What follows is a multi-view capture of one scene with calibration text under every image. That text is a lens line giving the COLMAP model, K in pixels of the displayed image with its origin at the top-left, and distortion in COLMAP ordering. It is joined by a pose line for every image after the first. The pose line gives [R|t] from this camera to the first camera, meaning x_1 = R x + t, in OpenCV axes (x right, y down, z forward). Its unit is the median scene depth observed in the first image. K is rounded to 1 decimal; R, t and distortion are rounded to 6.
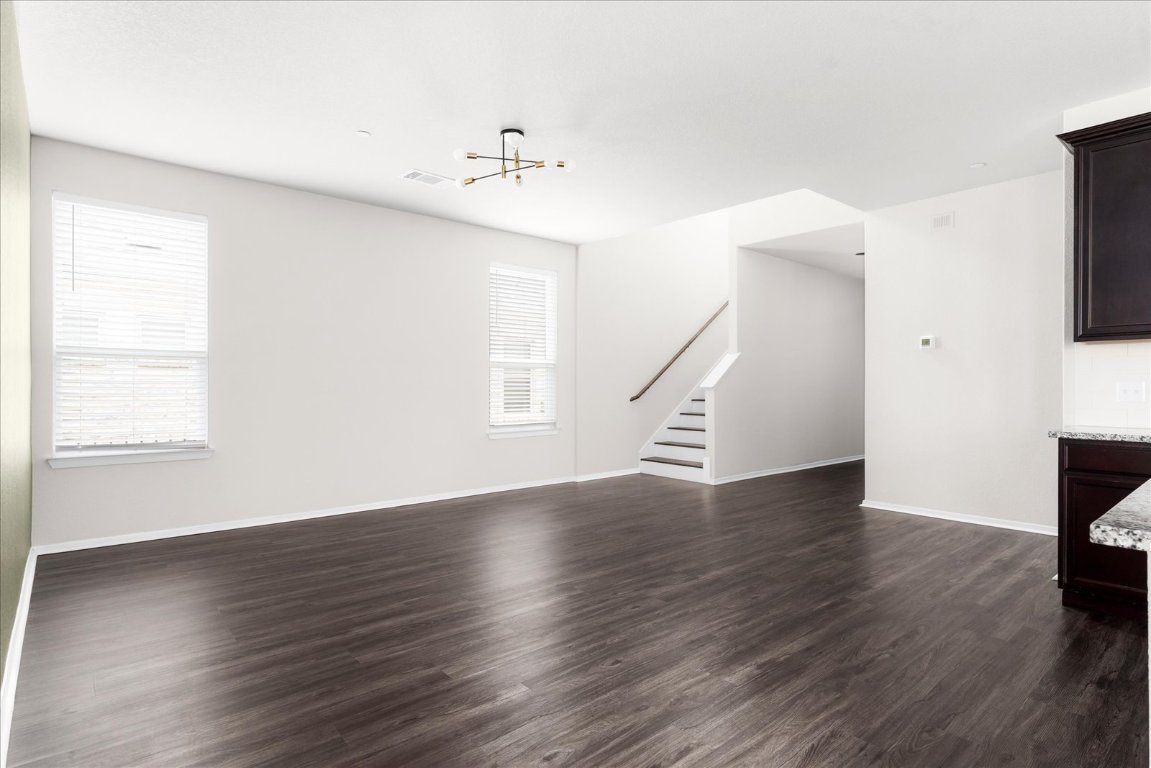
lens RADIAL K [[578.9, 0, 575.5], [0, 578.9, 384.0], [0, 0, 1]] dist [-0.000550, -0.000170]
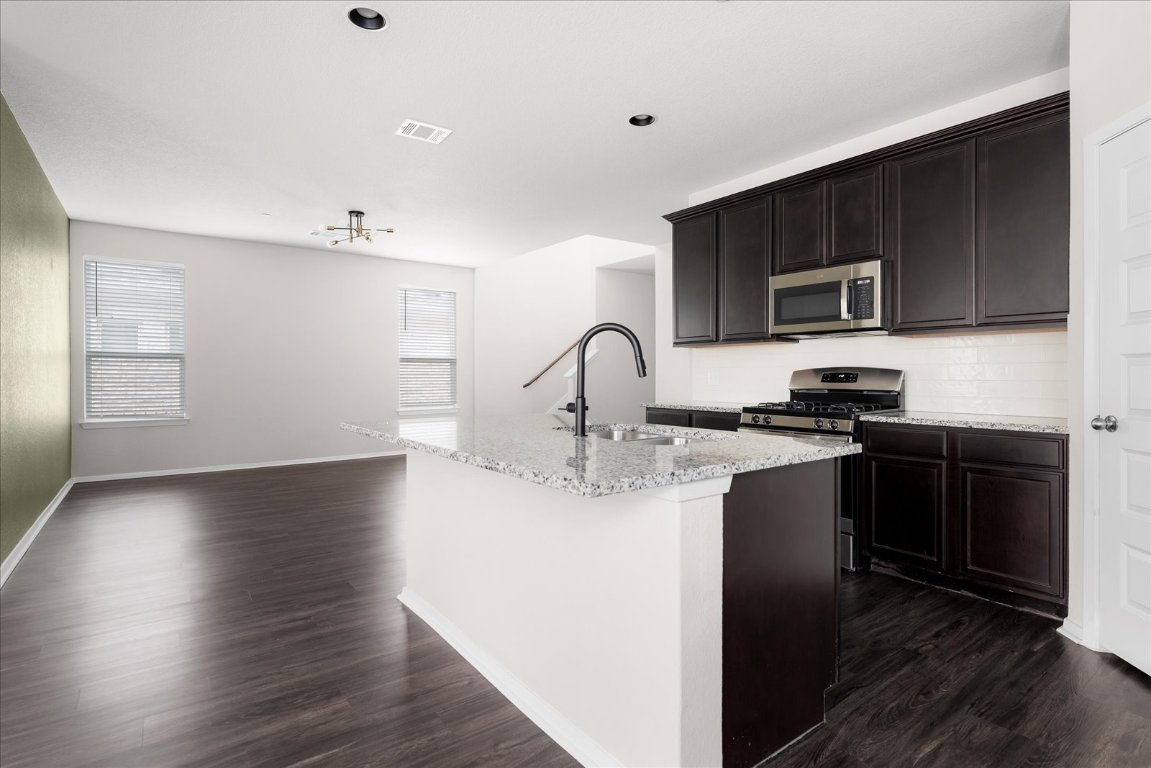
lens RADIAL K [[561.5, 0, 572.9], [0, 561.5, 377.7], [0, 0, 1]] dist [0.000141, -0.000142]
pose [[0.997140, -0.003784, -0.075476, 0.457449], [0.004309, 0.999968, 0.006792, -0.000019], [0.075448, -0.007098, 0.997125, -0.359191]]
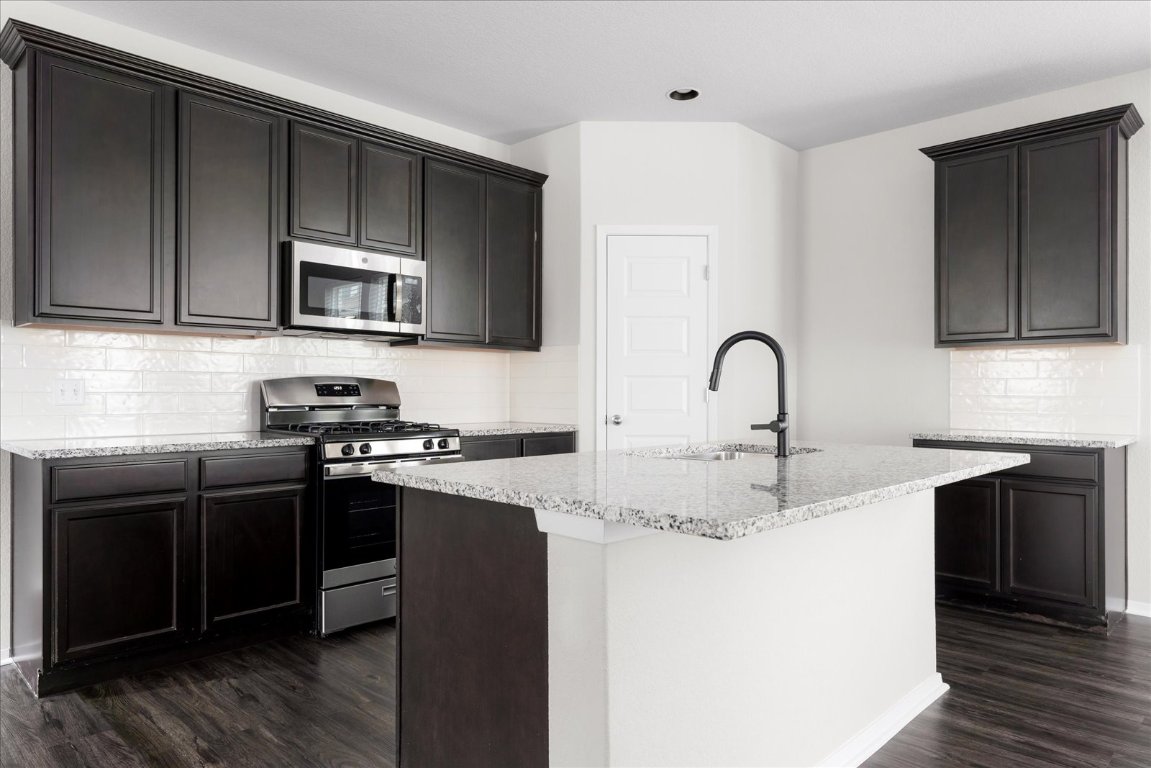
lens RADIAL K [[743.3, 0, 587.7], [0, 743.3, 384.9], [0, 0, 1]] dist [0.004462, 0.002055]
pose [[-0.086217, 0.000211, 0.996276, -0.071694], [-0.007301, 0.999973, -0.000843, -0.000262], [-0.996250, -0.007347, -0.086213, 0.256223]]
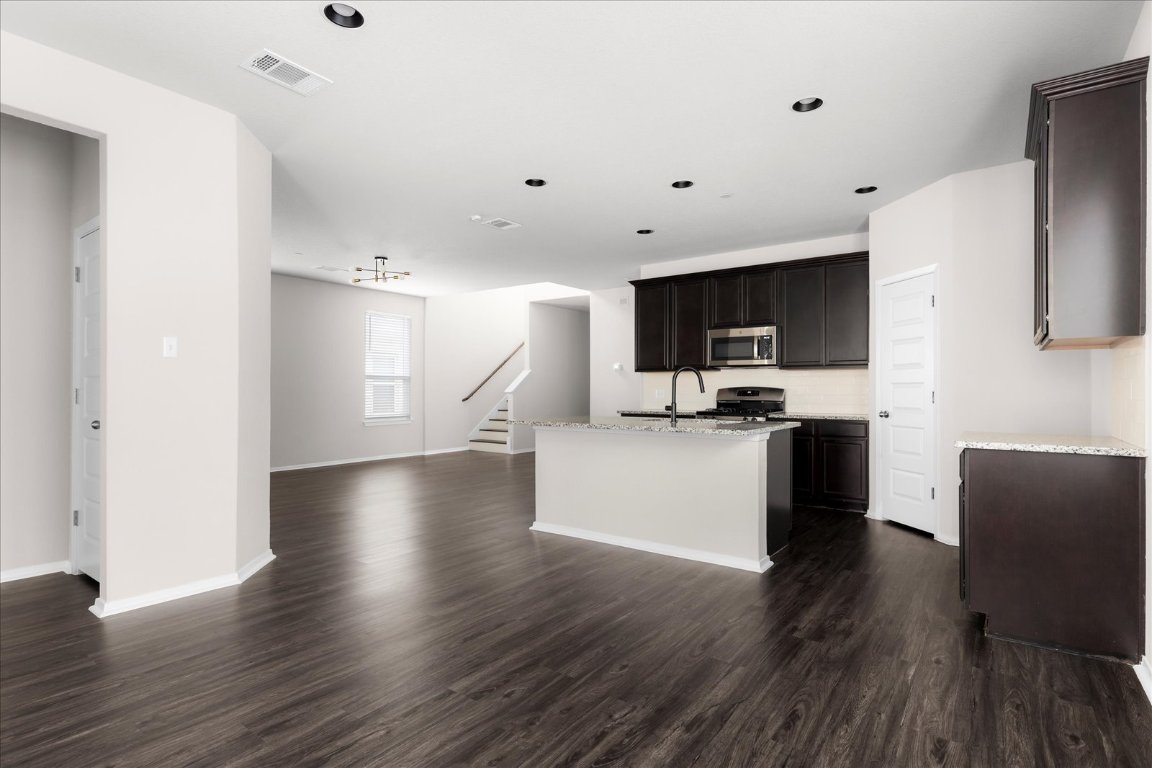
lens RADIAL K [[570.1, 0, 574.4], [0, 570.1, 390.0], [0, 0, 1]] dist [-0.000460, -0.000047]
pose [[0.976600, -0.000887, 0.215062, 0.091470], [0.000626, 0.999999, 0.001279, -0.002747], [-0.215063, -0.001114, 0.976600, -0.750131]]
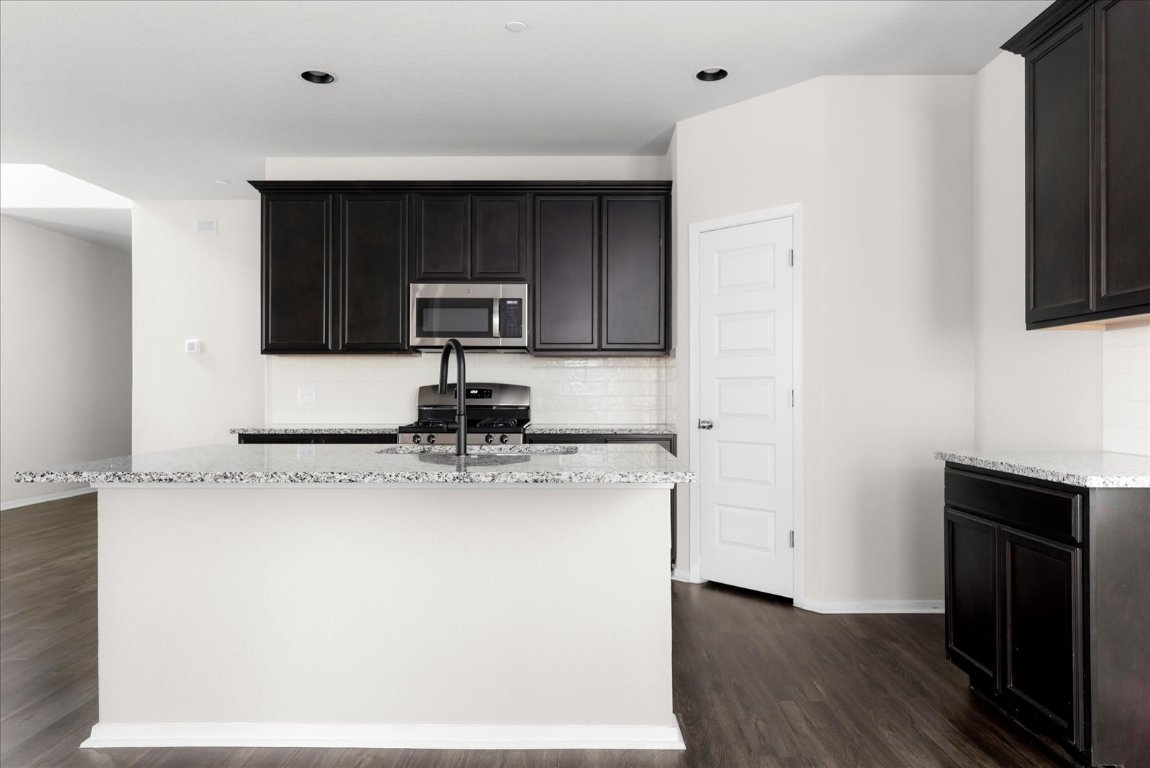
lens RADIAL K [[771.9, 0, 575.0], [0, 771.9, 384.0], [0, 0, 1]] dist [0.006008, 0.001846]
pose [[0.664645, 0.001547, 0.747158, 0.058740], [0.001403, 0.999994, -0.003319, -0.002825], [-0.747158, 0.003254, 0.664639, -0.365510]]
